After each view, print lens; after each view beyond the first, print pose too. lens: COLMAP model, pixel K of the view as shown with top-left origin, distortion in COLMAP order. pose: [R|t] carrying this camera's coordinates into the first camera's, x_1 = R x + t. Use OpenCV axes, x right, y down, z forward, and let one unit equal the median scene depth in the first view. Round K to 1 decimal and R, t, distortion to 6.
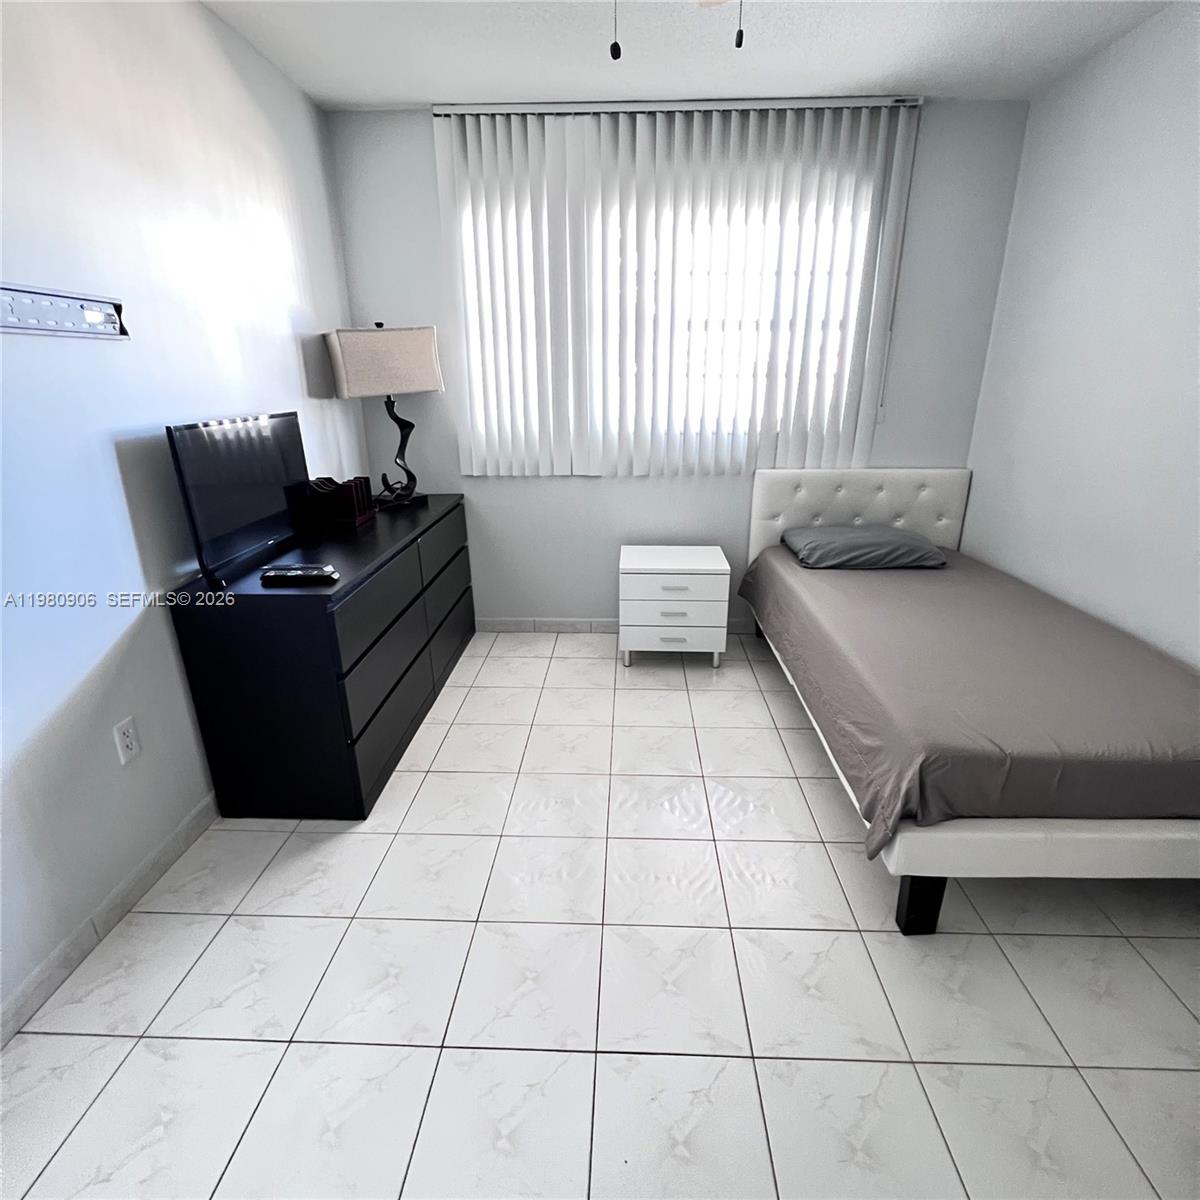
lens RADIAL K [[657.1, 0, 600.0], [0, 657.1, 600.0], [0, 0, 1]] dist [-0.006525, -0.002840]
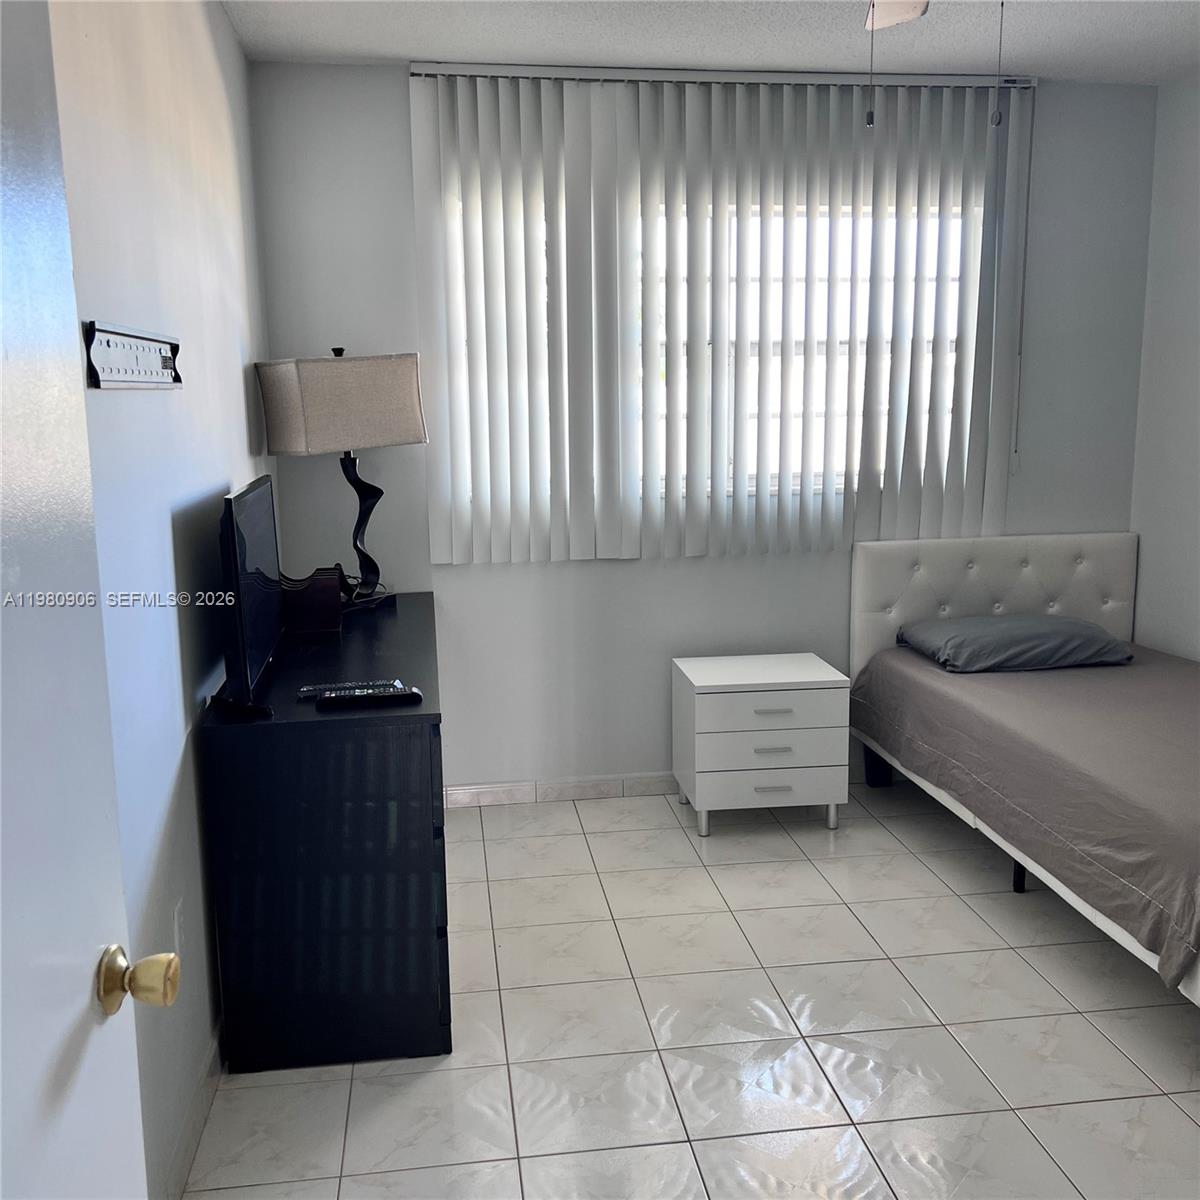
lens RADIAL K [[1222.6, 0, 600.0], [0, 1222.6, 600.0], [0, 0, 1]] dist [0.111842, -0.240002]
pose [[0.983811, -0.037869, 0.175164, -0.289938], [0.066411, 0.984867, -0.160082, 0.061139], [-0.166452, 0.169123, 0.971438, -0.250666]]
